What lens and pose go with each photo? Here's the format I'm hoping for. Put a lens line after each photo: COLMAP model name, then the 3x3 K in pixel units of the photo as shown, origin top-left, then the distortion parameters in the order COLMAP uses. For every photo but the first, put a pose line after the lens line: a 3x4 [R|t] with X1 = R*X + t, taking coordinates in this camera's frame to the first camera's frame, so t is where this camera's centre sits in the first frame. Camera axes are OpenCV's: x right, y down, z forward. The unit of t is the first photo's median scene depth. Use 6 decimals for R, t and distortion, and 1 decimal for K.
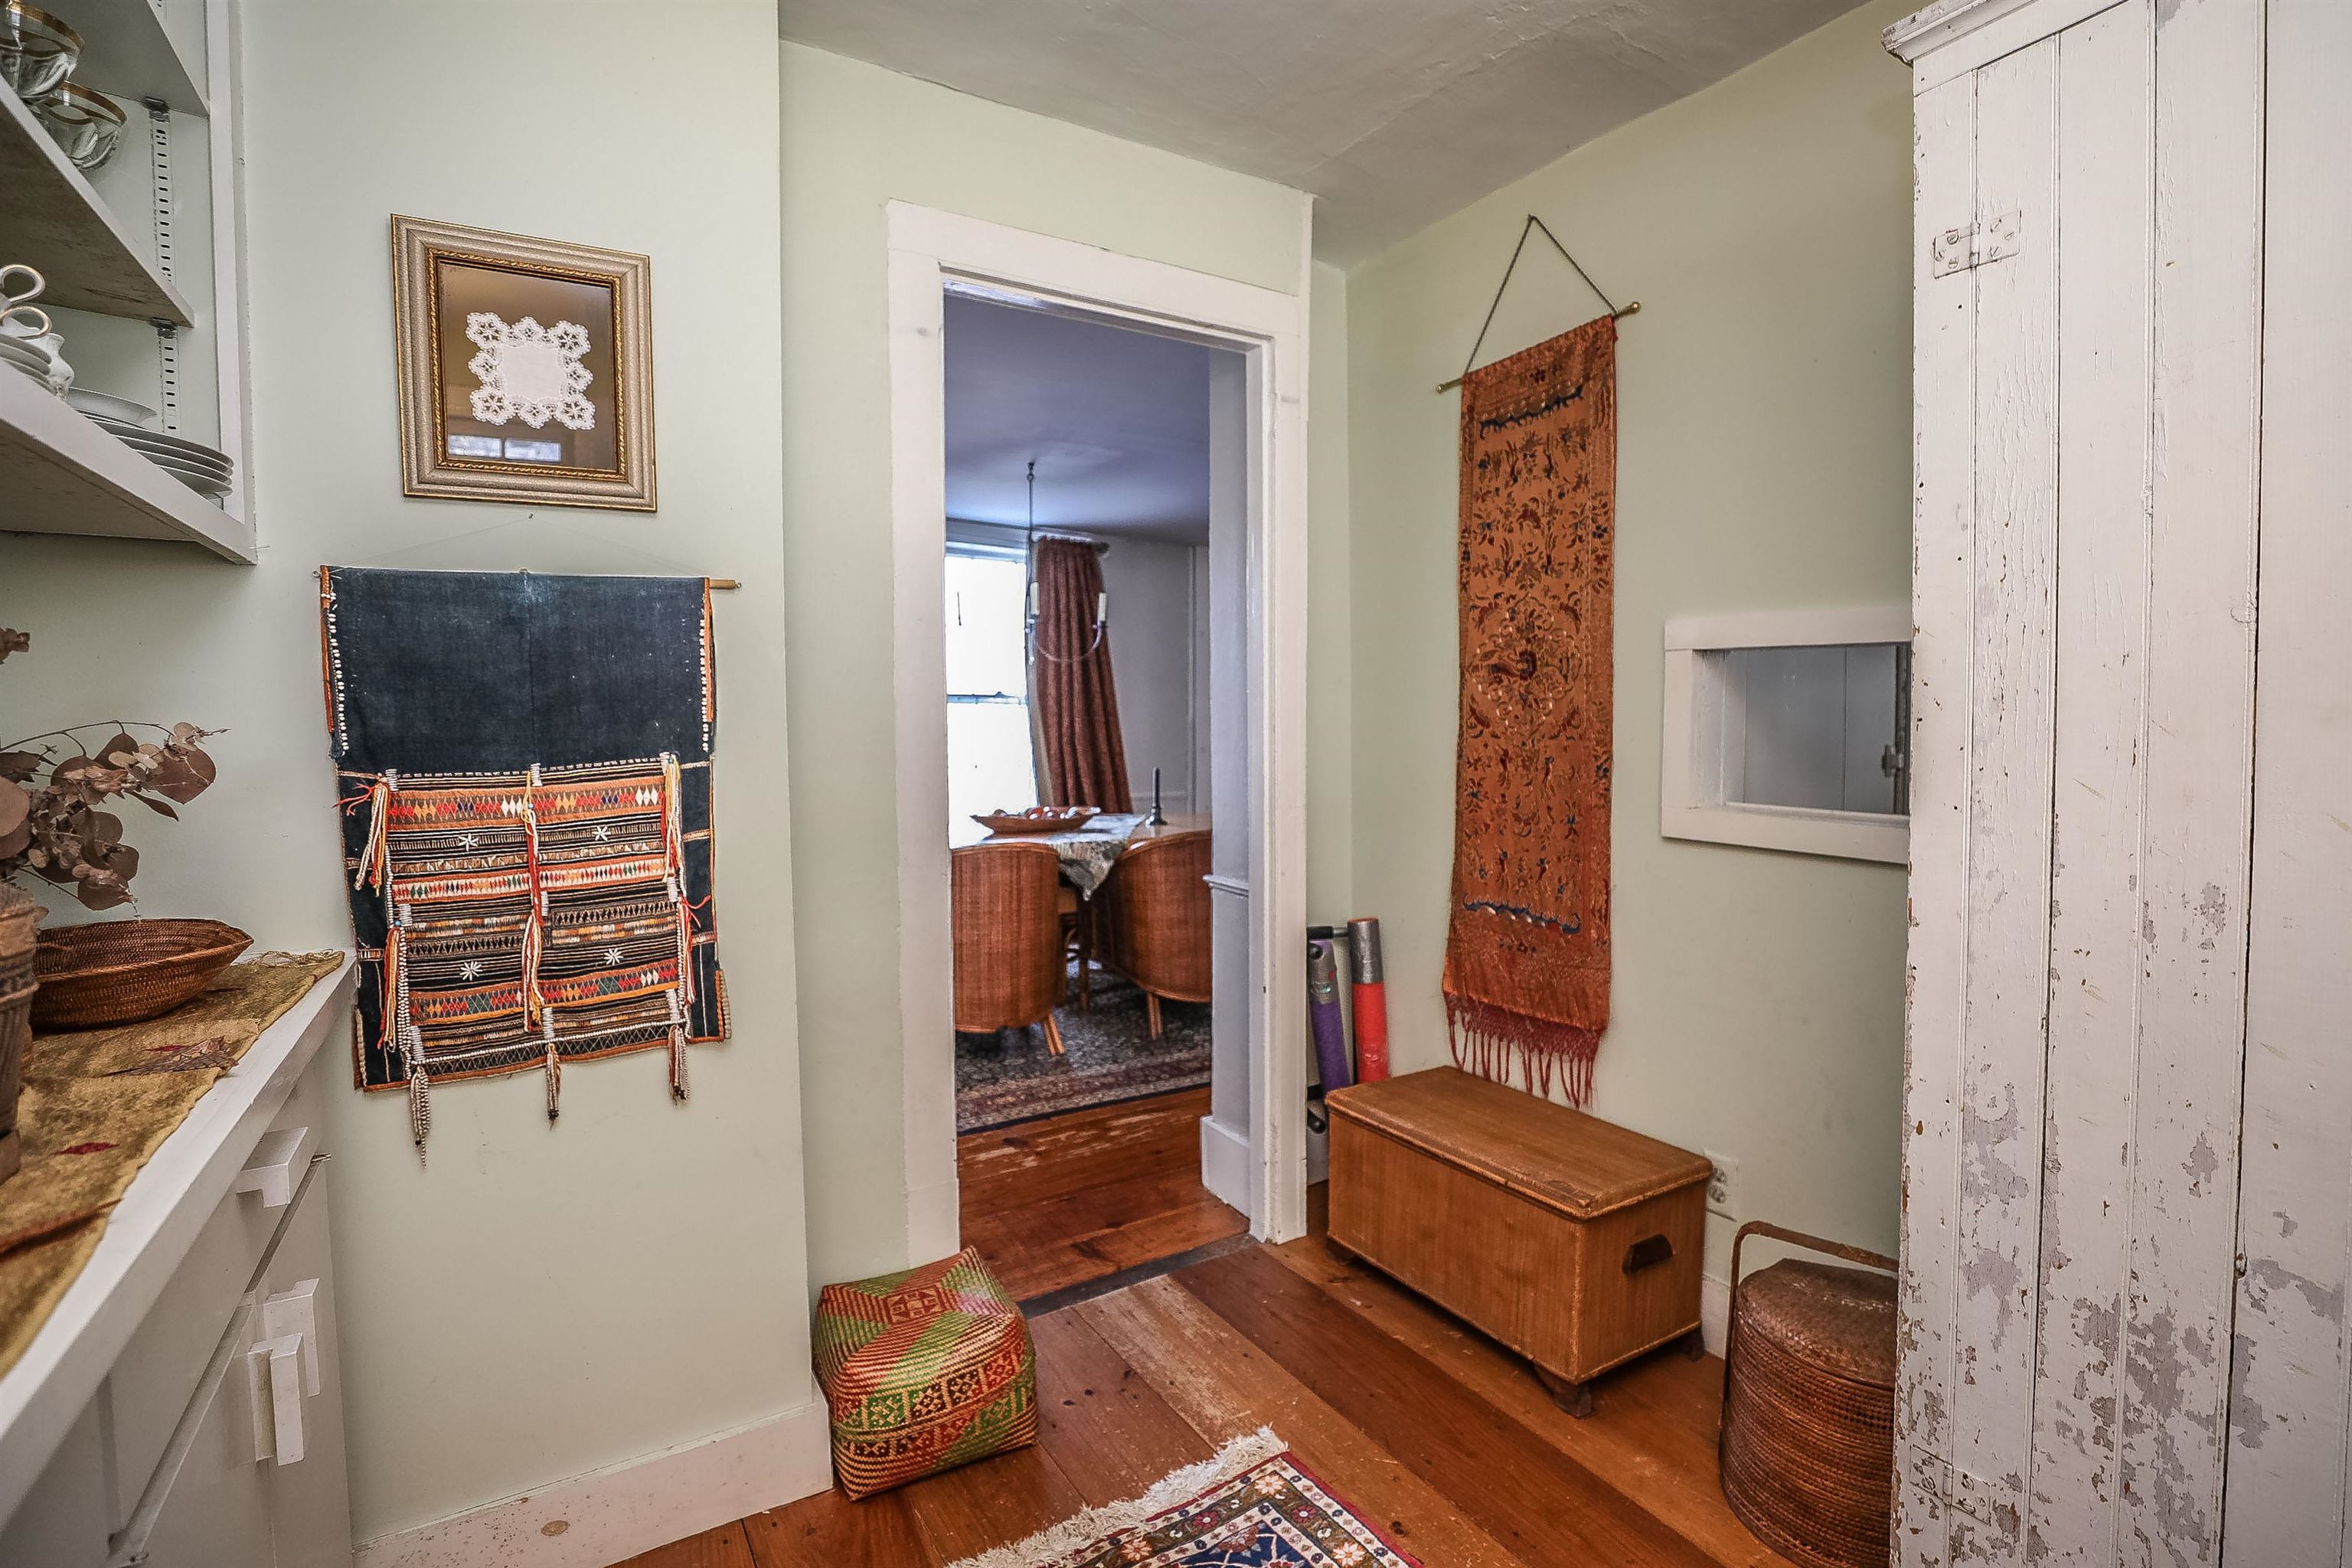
lens RADIAL K [[1076.6, 0, 1173.6], [0, 1076.6, 780.6], [0, 0, 1]] dist [-0.034850, 0.006770]
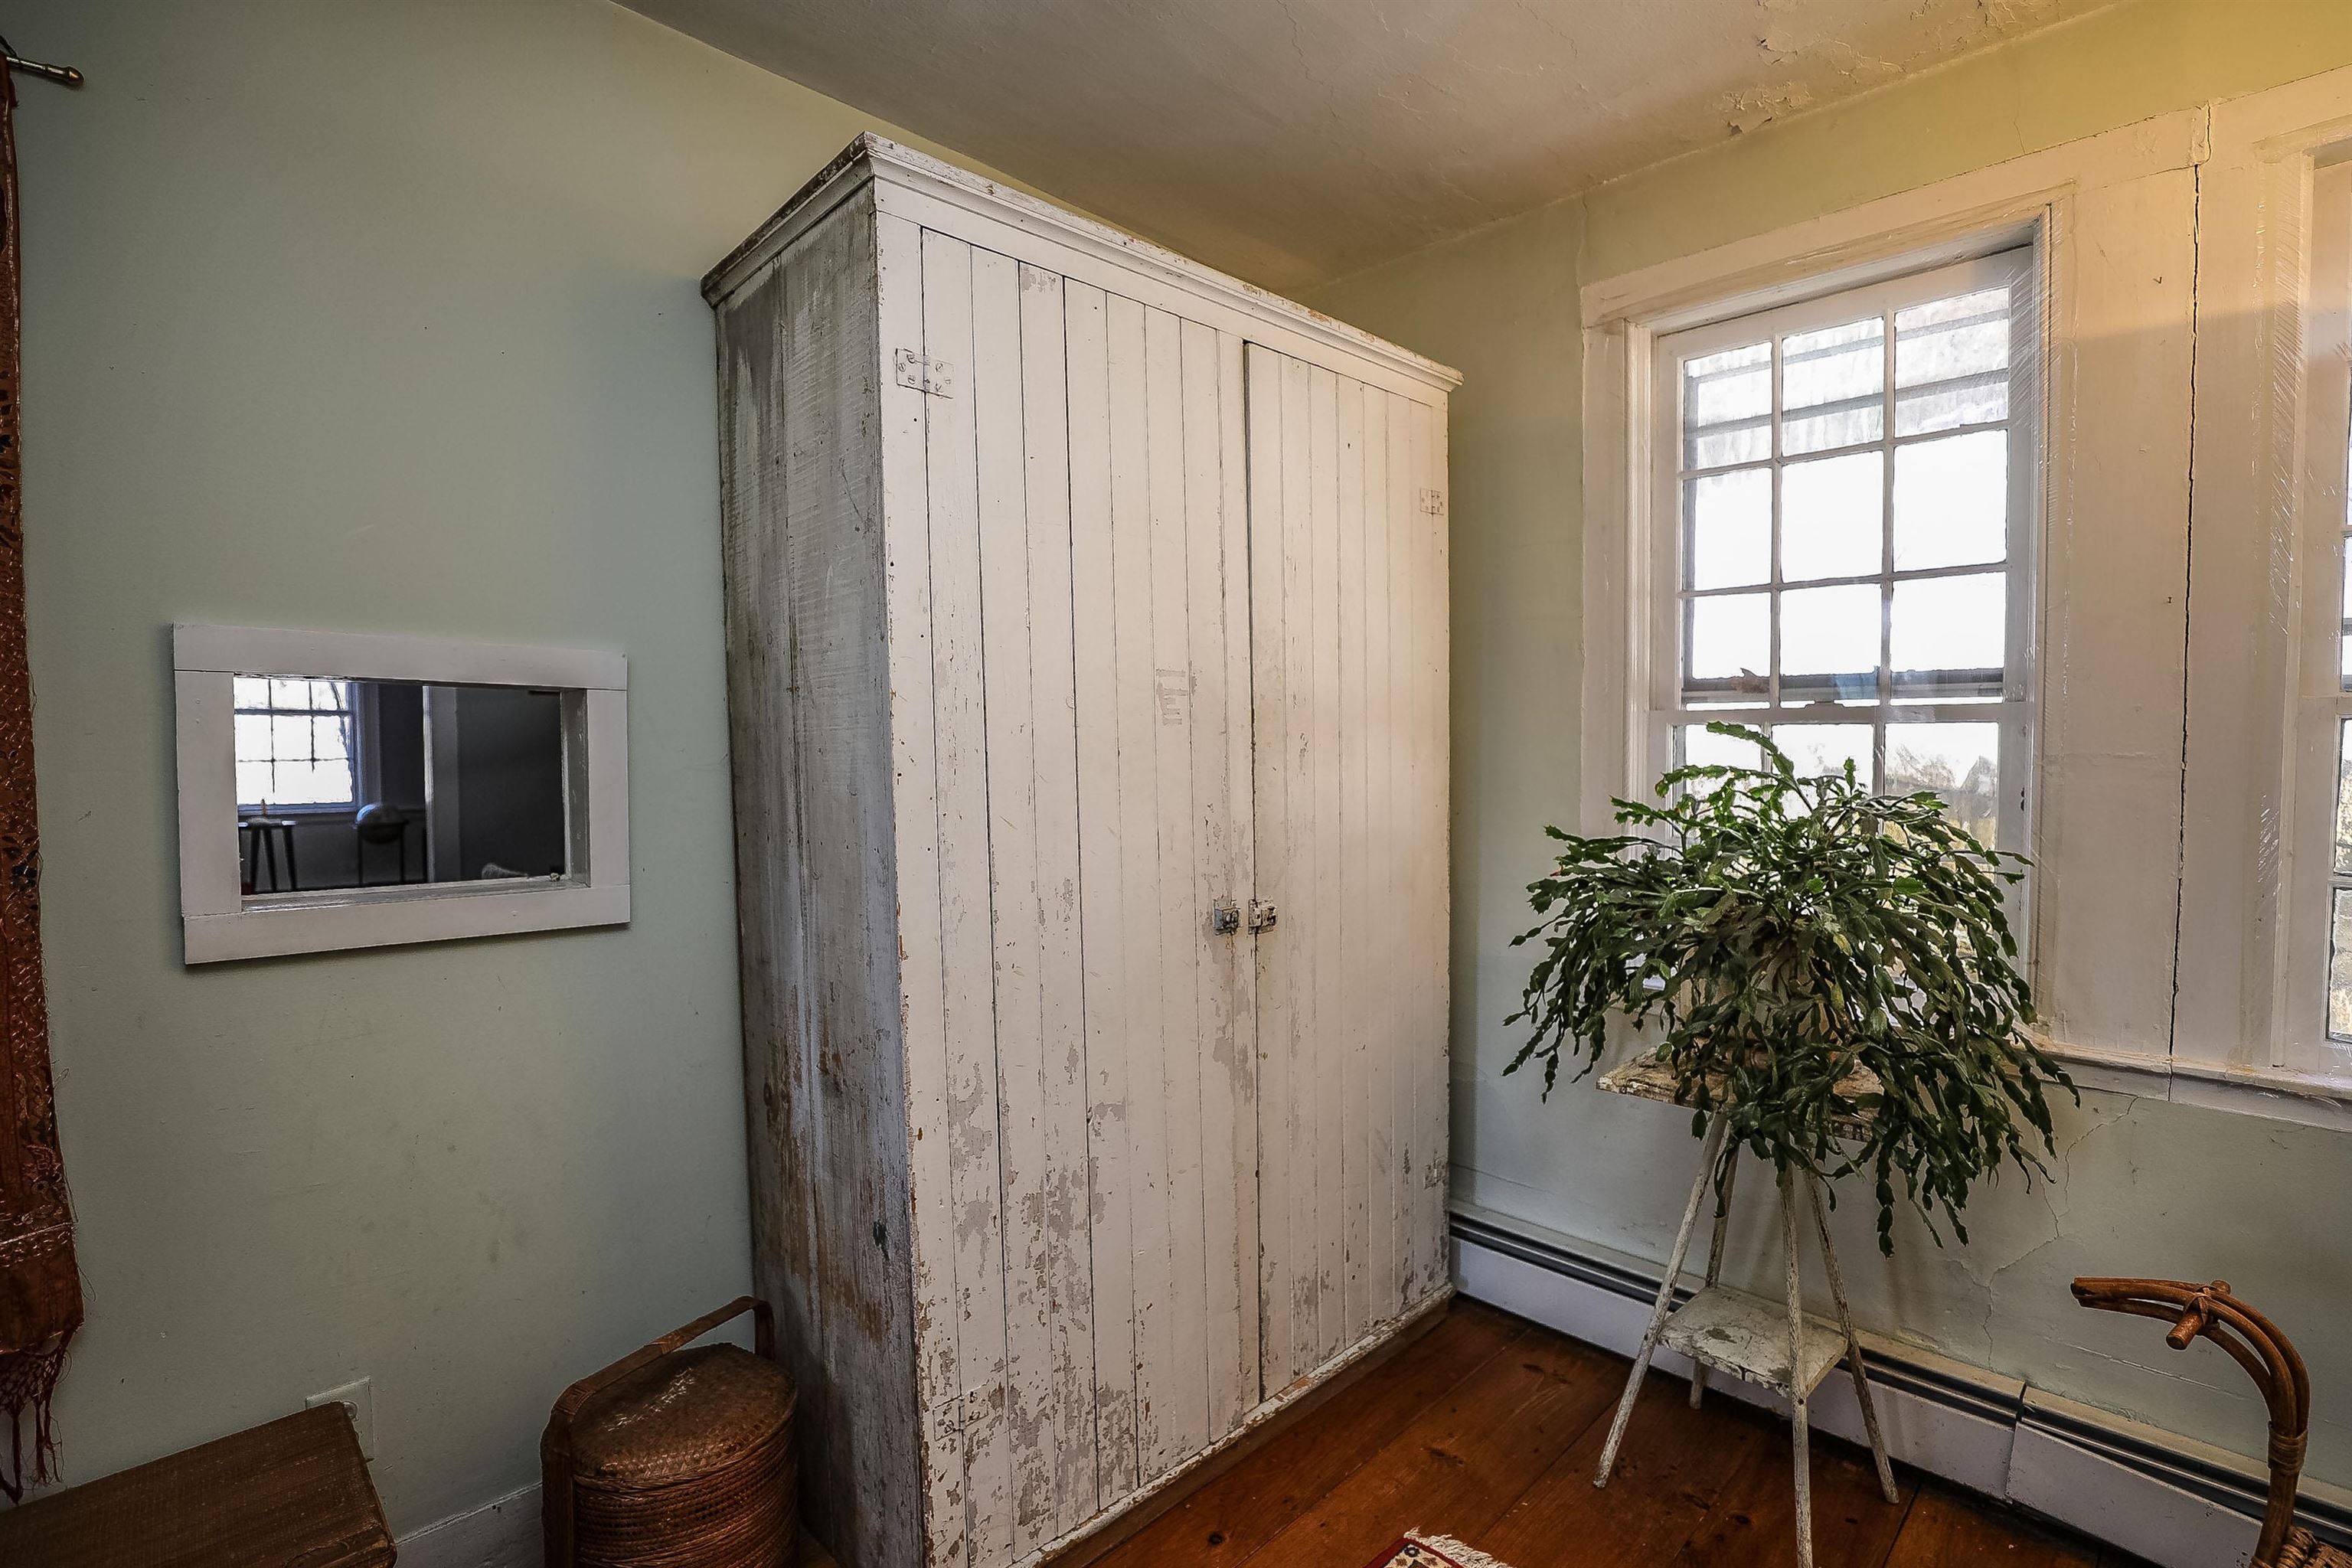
lens RADIAL K [[1076.6, 0, 1174.3], [0, 1076.6, 785.1], [0, 0, 1]] dist [-0.034850, 0.006770]
pose [[-0.217222, -0.037000, 0.975421, -0.491294], [0.059972, 0.996888, 0.051170, -0.093151], [-0.974278, 0.069614, -0.214327, 1.020547]]
